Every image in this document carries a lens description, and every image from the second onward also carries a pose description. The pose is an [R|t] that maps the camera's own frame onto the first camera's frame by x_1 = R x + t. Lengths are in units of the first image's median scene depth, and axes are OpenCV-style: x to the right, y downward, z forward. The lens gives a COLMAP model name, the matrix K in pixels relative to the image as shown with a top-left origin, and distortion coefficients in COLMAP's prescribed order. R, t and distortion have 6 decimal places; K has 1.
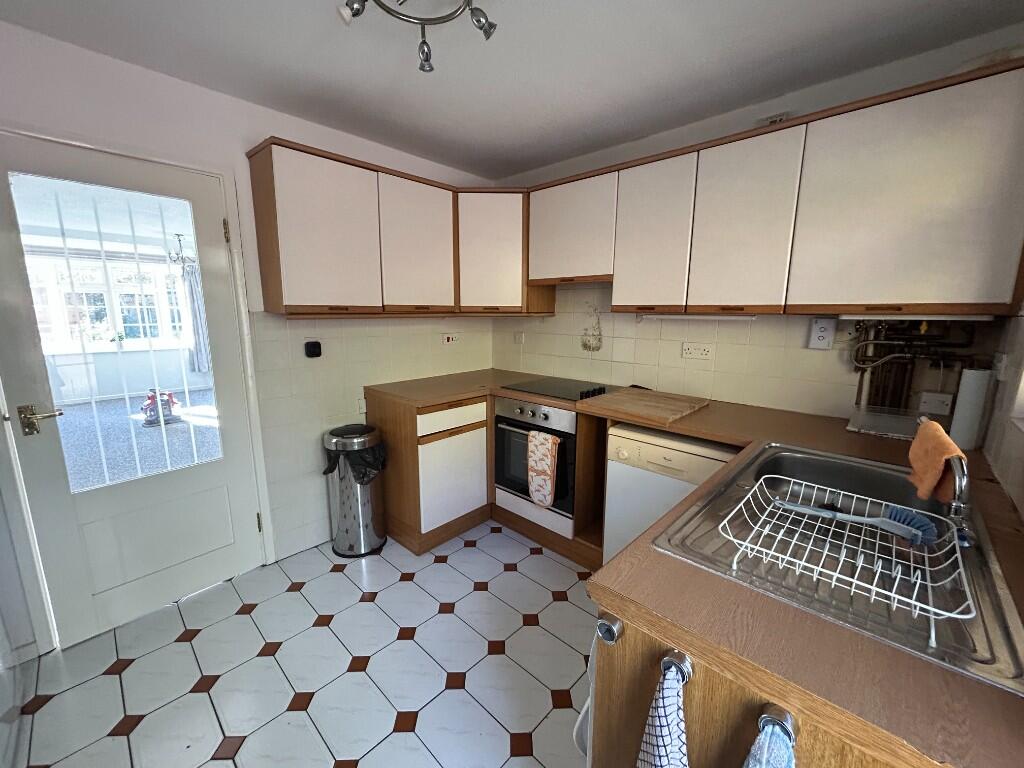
lens RADIAL K [[412.2, 0, 512.1], [0, 412.2, 384.3], [0, 0, 1]] dist [0.000010, -0.000074]
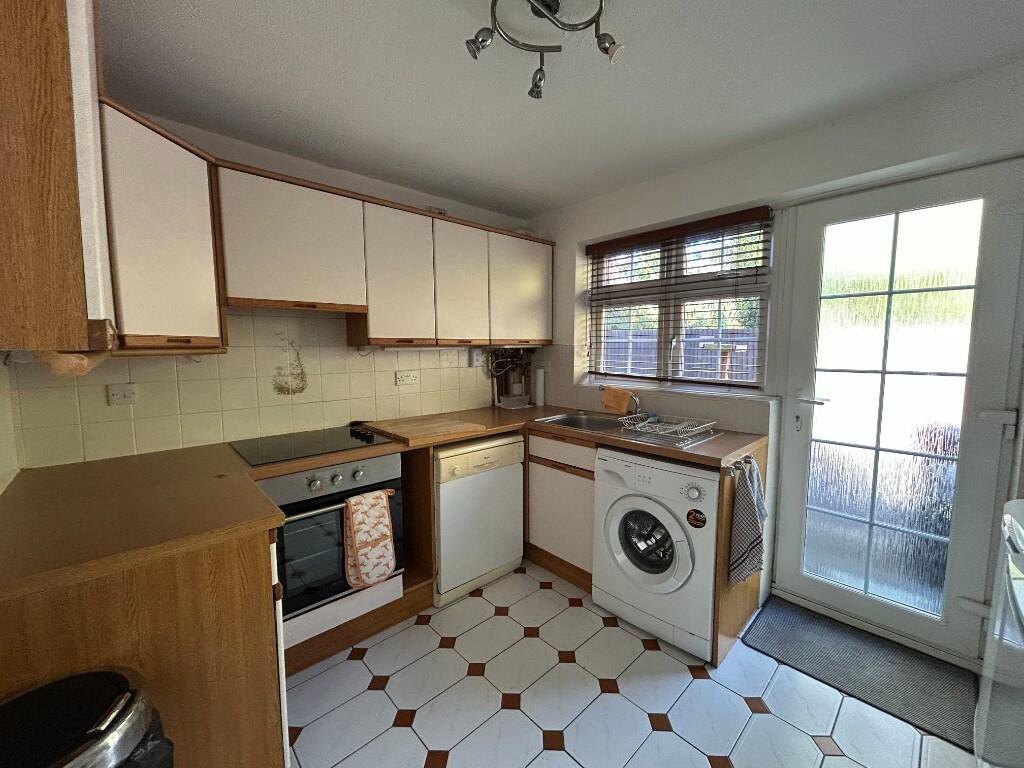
lens RADIAL K [[412.2, 0, 512.7], [0, 412.2, 382.3], [0, 0, 1]] dist [0.000010, -0.000074]
pose [[0.062786, -0.097064, 0.993296, -0.687111], [0.179250, 0.980172, 0.084451, -0.112336], [-0.981798, 0.172746, 0.078939, 0.615262]]
